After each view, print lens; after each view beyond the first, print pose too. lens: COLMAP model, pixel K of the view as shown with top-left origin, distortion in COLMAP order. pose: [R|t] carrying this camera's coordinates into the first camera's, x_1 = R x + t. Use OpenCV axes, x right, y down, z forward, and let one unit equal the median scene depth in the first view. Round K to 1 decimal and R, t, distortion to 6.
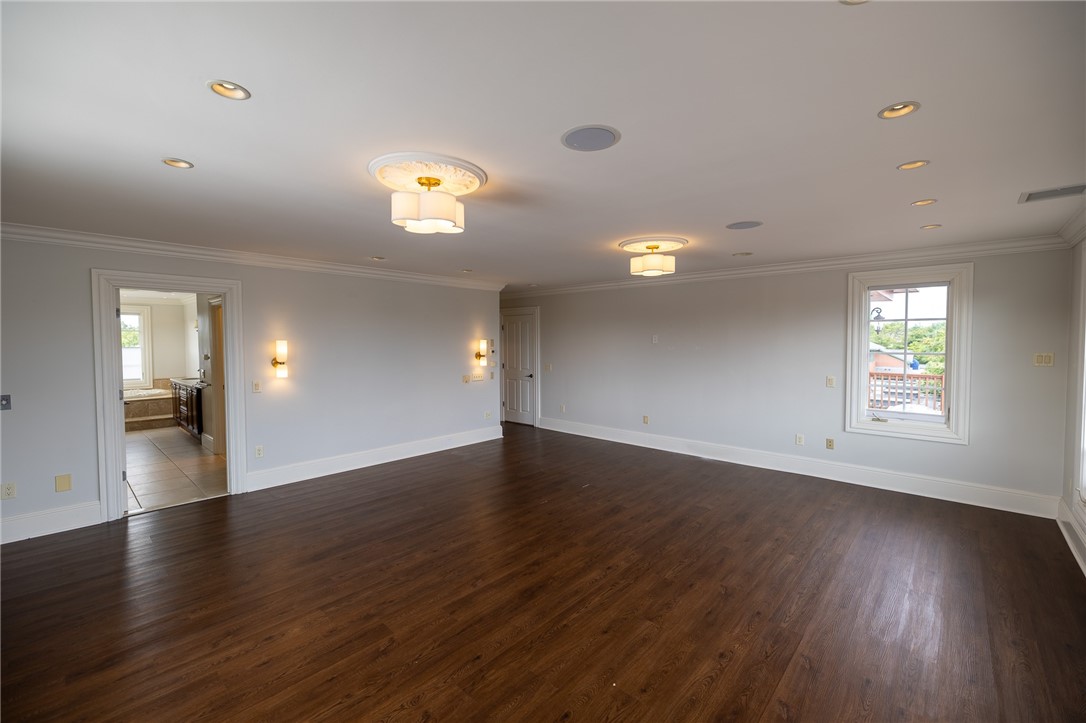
lens RADIAL K [[457.9, 0, 542.9], [0, 457.9, 357.6], [0, 0, 1]] dist [0.001411, 0.000476]
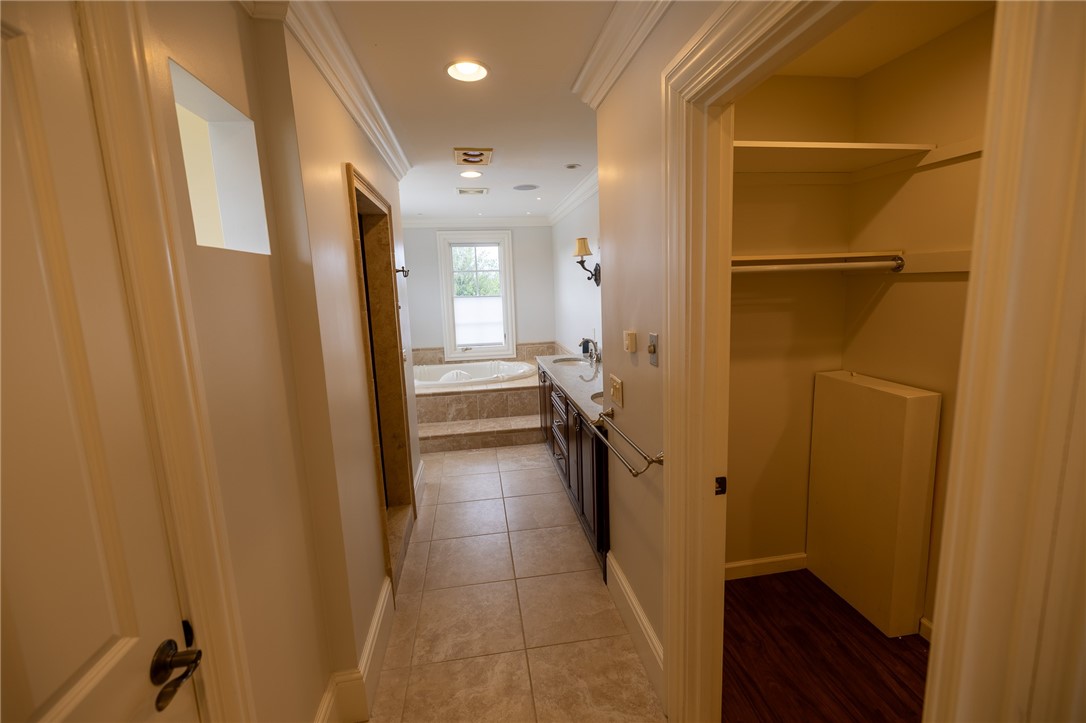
lens RADIAL K [[457.9, 0, 544.4], [0, 457.9, 359.1], [0, 0, 1]] dist [0.001411, 0.000476]
pose [[0.782316, 0.070080, -0.618927, -0.426202], [0.013338, 0.991538, 0.129129, -0.015689], [0.622739, -0.109275, 0.774761, 0.531999]]
